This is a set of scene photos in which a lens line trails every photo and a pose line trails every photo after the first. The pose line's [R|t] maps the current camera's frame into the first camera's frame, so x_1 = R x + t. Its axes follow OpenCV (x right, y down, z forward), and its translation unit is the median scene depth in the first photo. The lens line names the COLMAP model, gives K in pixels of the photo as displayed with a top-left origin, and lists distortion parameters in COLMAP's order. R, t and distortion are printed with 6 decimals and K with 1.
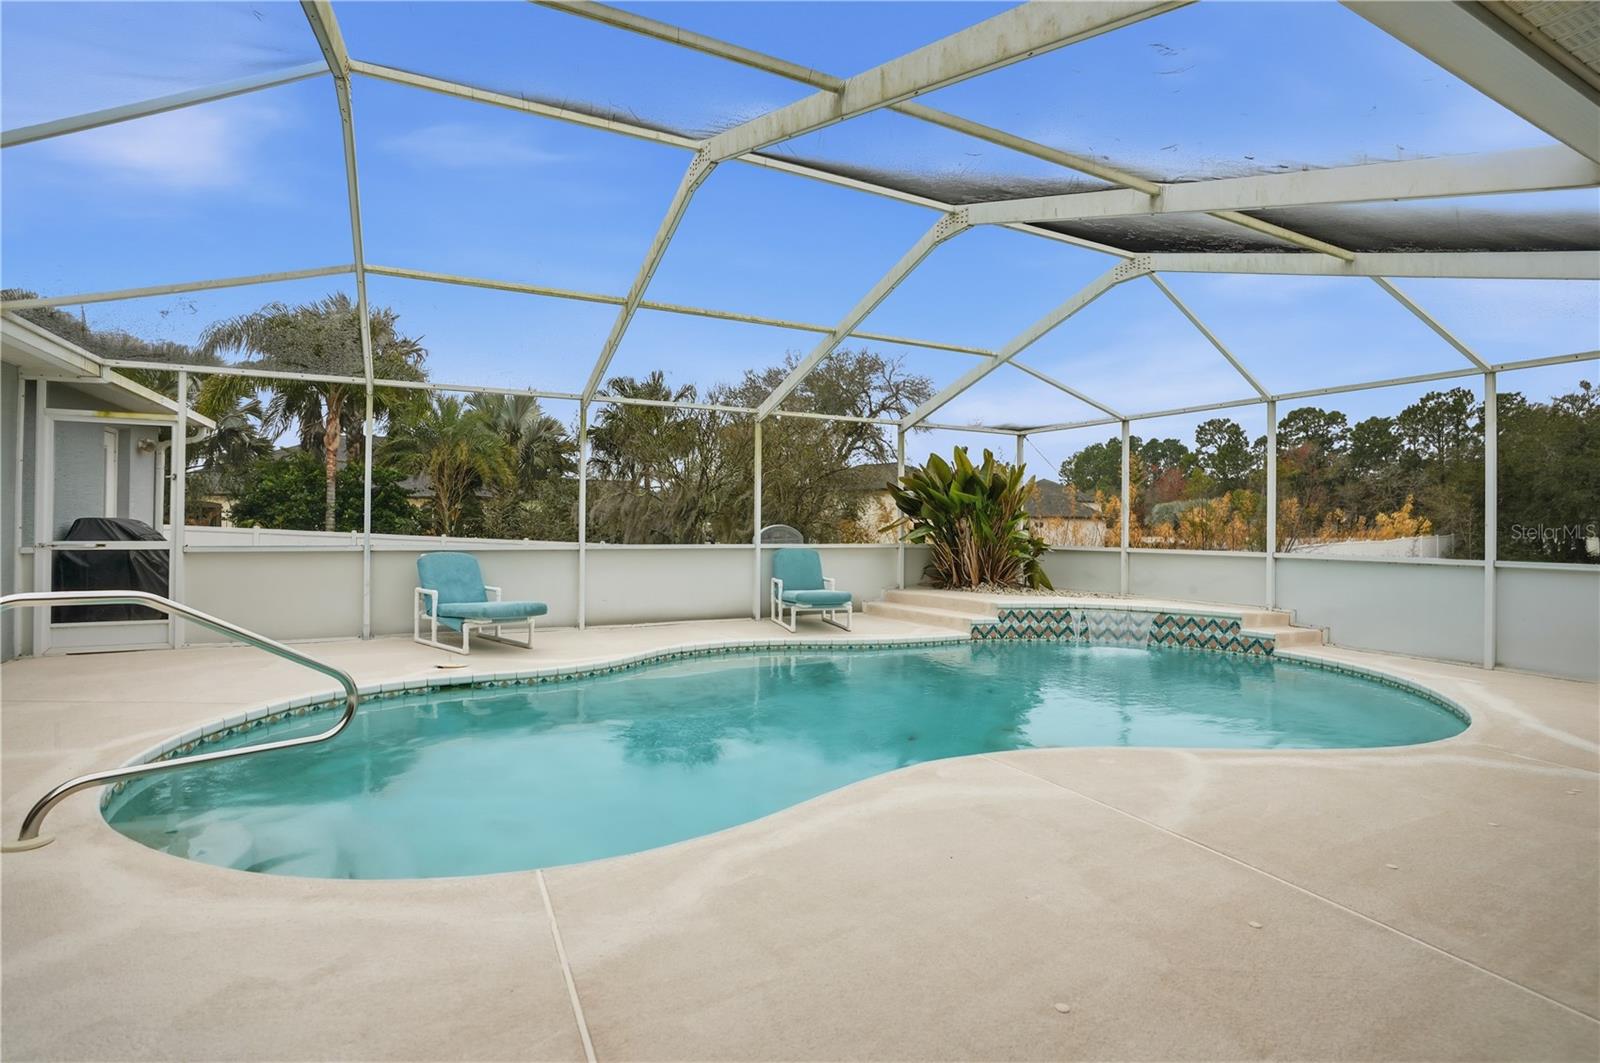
lens RADIAL K [[753.3, 0, 803.7], [0, 753.3, 526.6], [0, 0, 1]] dist [-0.026398, 0.004929]
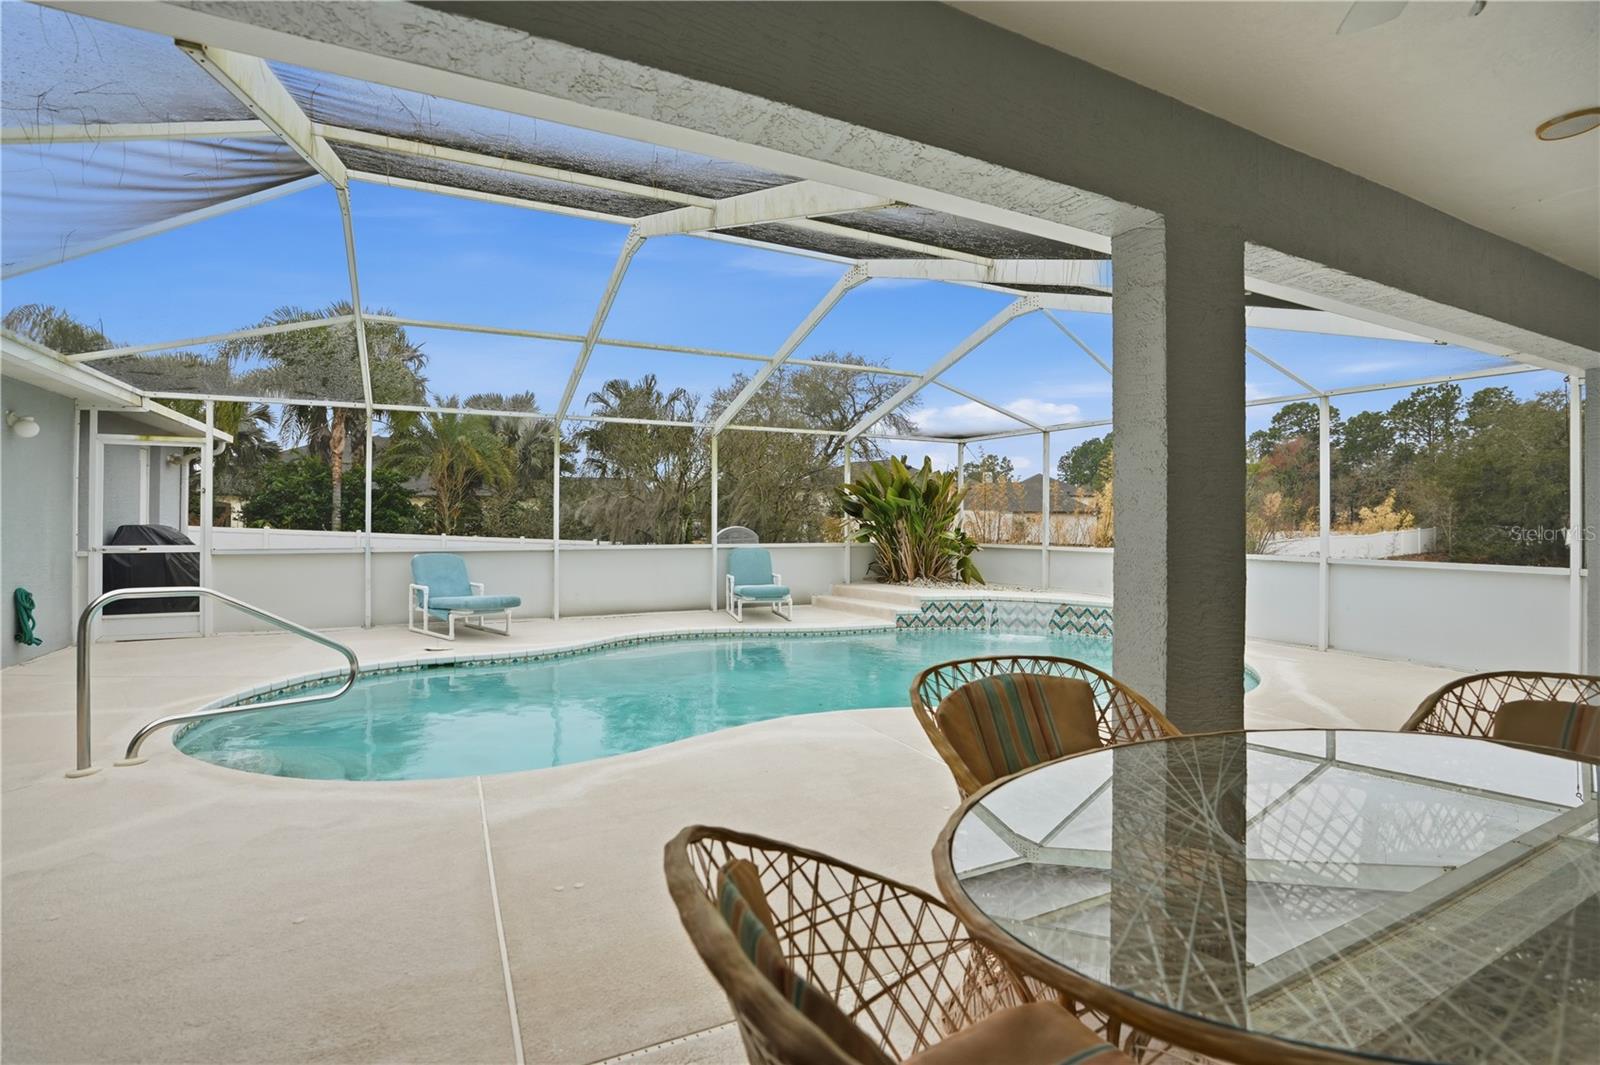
lens RADIAL K [[753.3, 0, 802.2], [0, 753.3, 528.0], [0, 0, 1]] dist [-0.026398, 0.004929]
pose [[0.999959, -0.004173, -0.008008, 0.082304], [0.004244, 0.999952, 0.008840, -0.010939], [0.007971, -0.008873, 0.999929, -0.129016]]
